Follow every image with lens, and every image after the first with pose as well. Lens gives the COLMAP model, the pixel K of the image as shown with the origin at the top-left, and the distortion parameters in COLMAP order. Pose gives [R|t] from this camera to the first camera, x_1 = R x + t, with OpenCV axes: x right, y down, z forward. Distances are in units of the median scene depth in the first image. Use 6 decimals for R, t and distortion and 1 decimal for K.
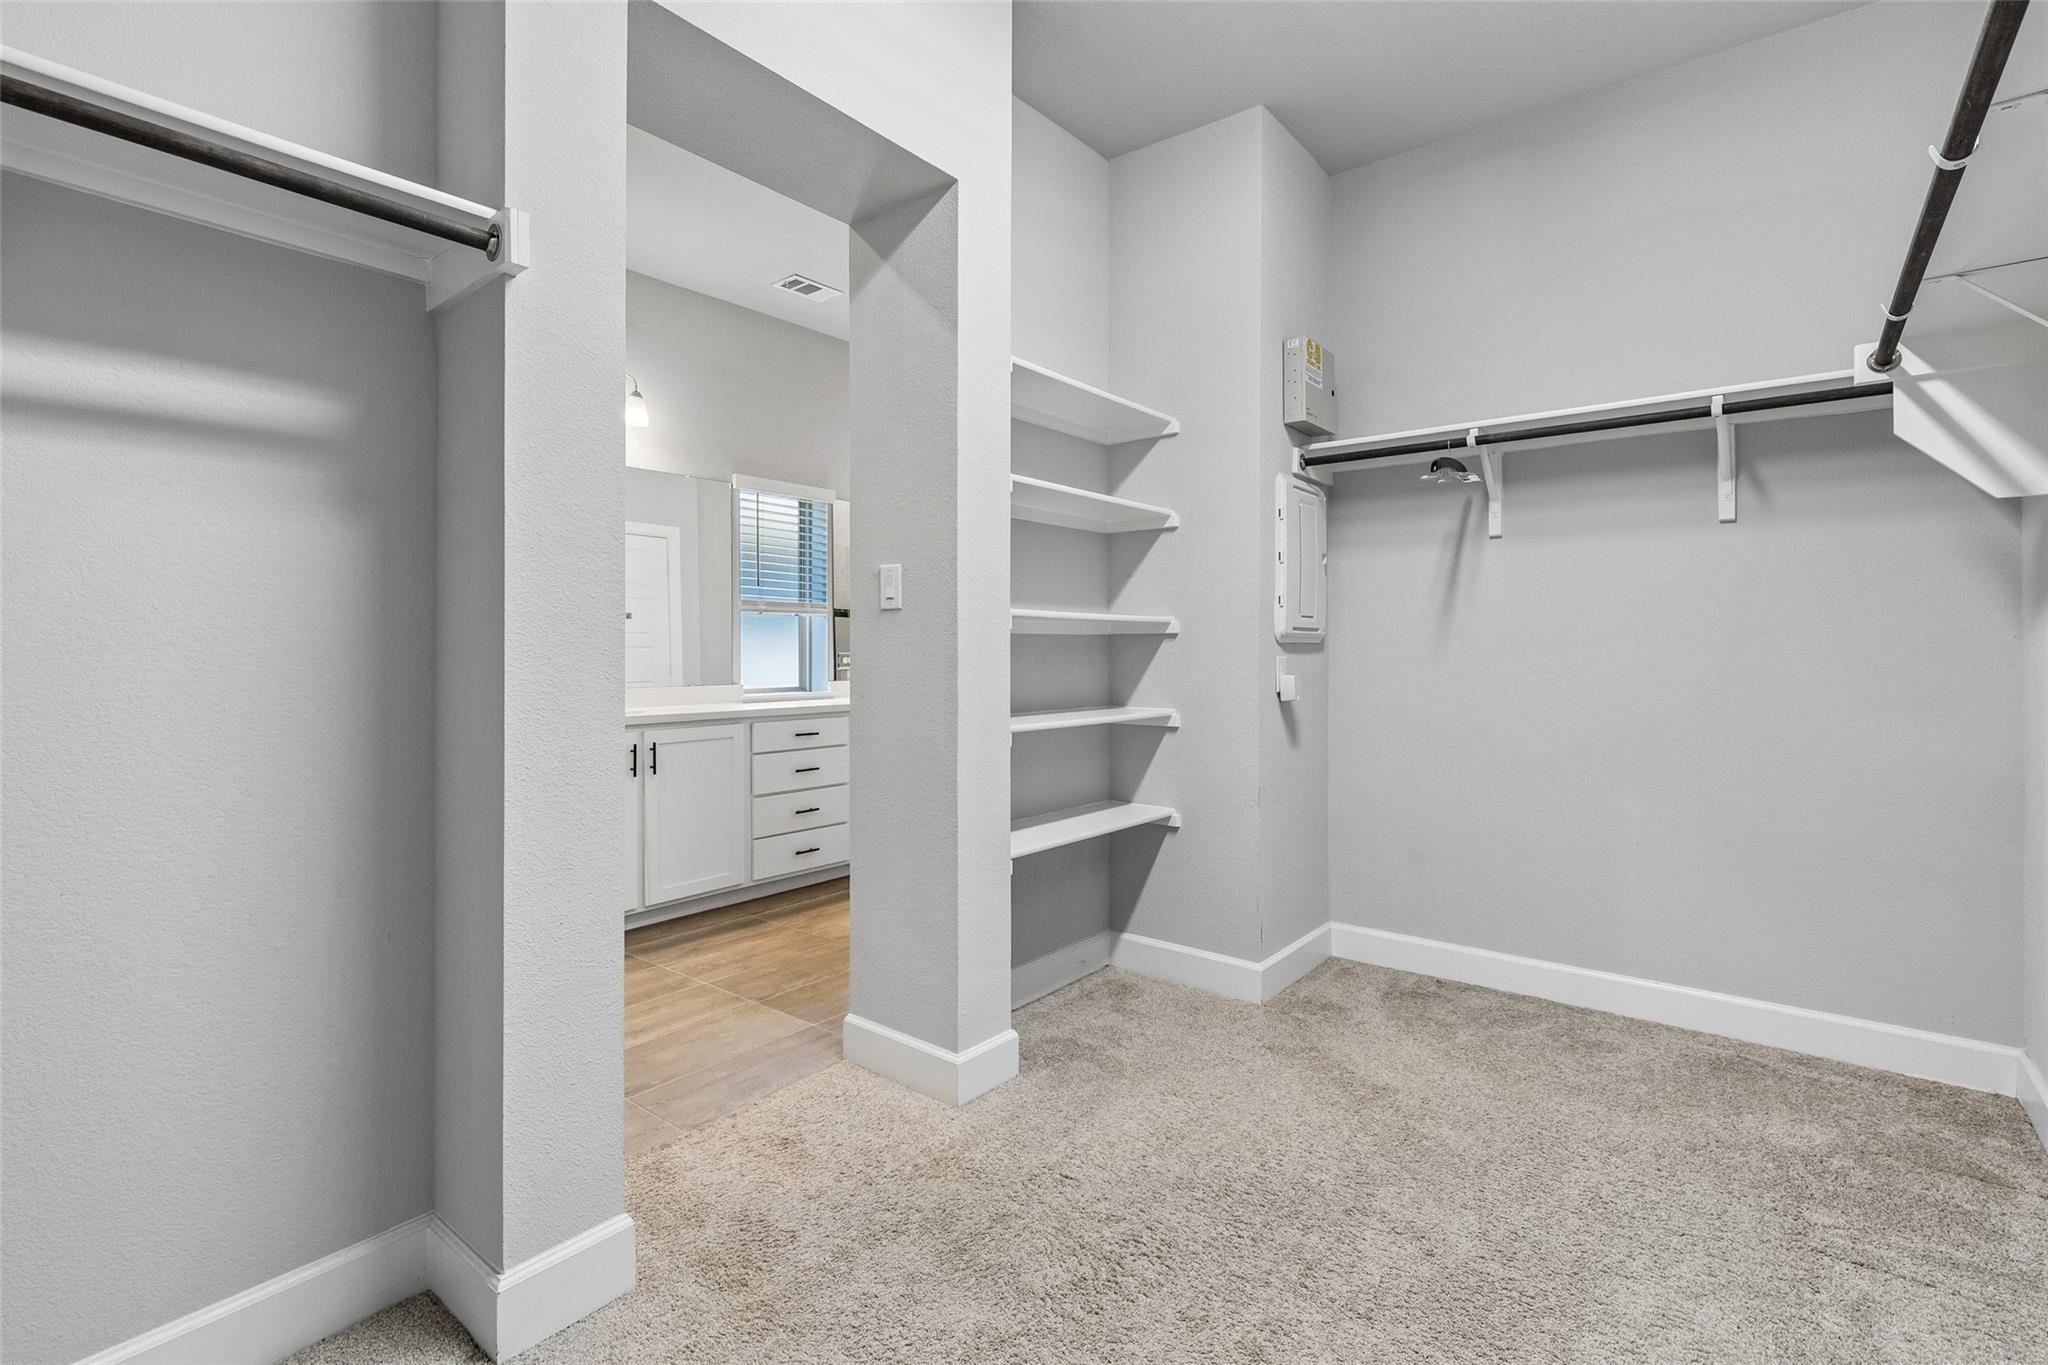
lens RADIAL K [[923.4, 0, 1038.8], [0, 923.4, 670.5], [0, 0, 1]] dist [0.002737, 0.000394]
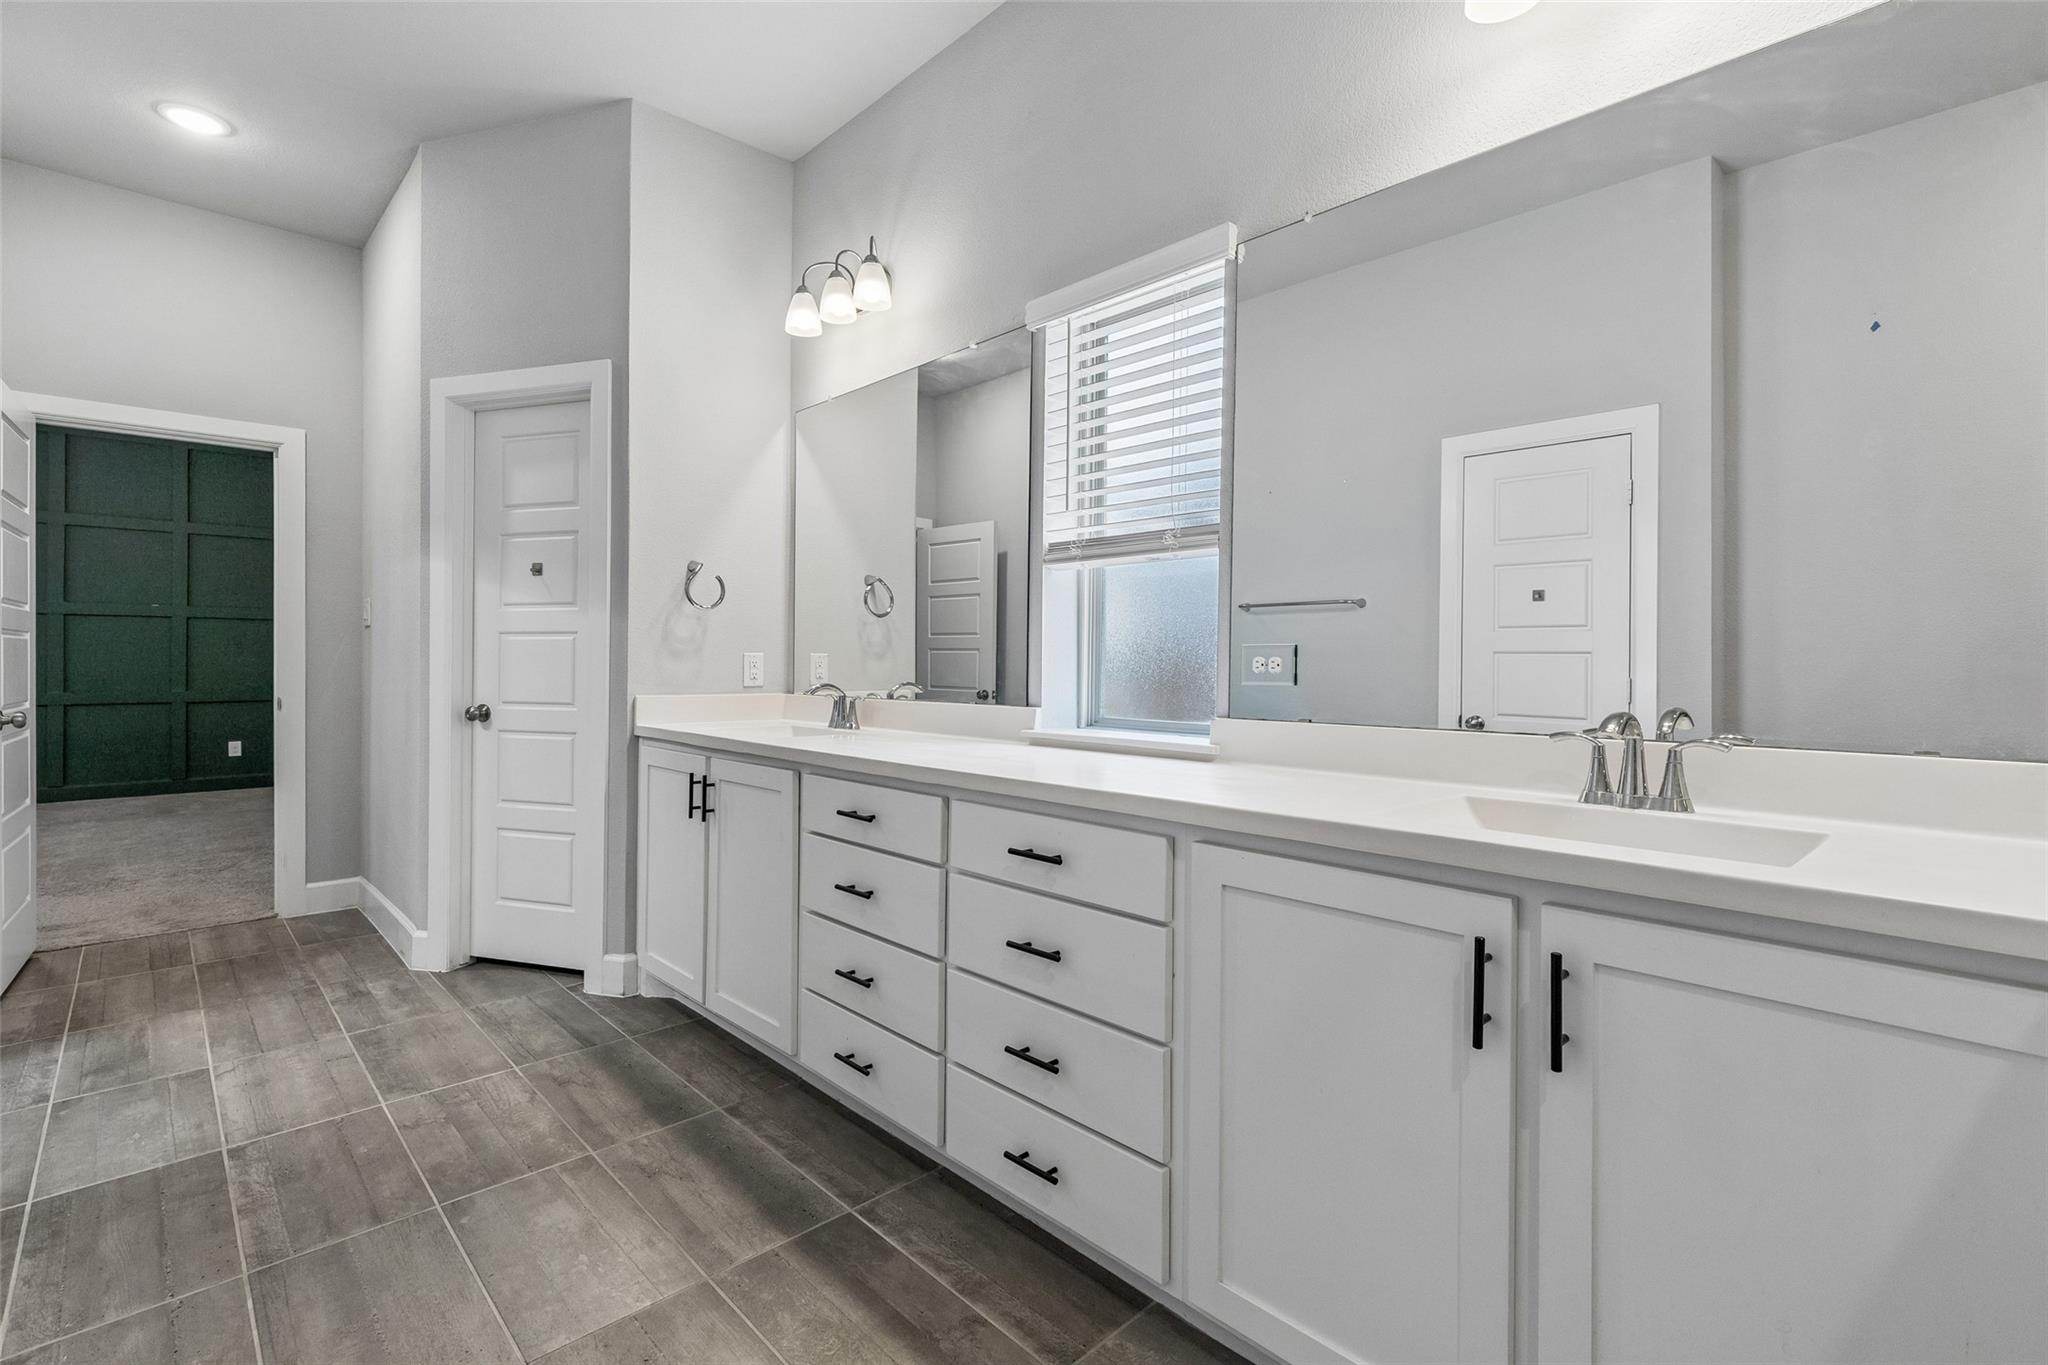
lens RADIAL K [[923.4, 0, 1034.4], [0, 923.4, 673.7], [0, 0, 1]] dist [0.002737, 0.000394]
pose [[-0.112575, 0.010120, -0.993592, 0.265279], [-0.035024, 0.999286, 0.014146, -0.016932], [0.993026, 0.036392, -0.112140, 1.465205]]
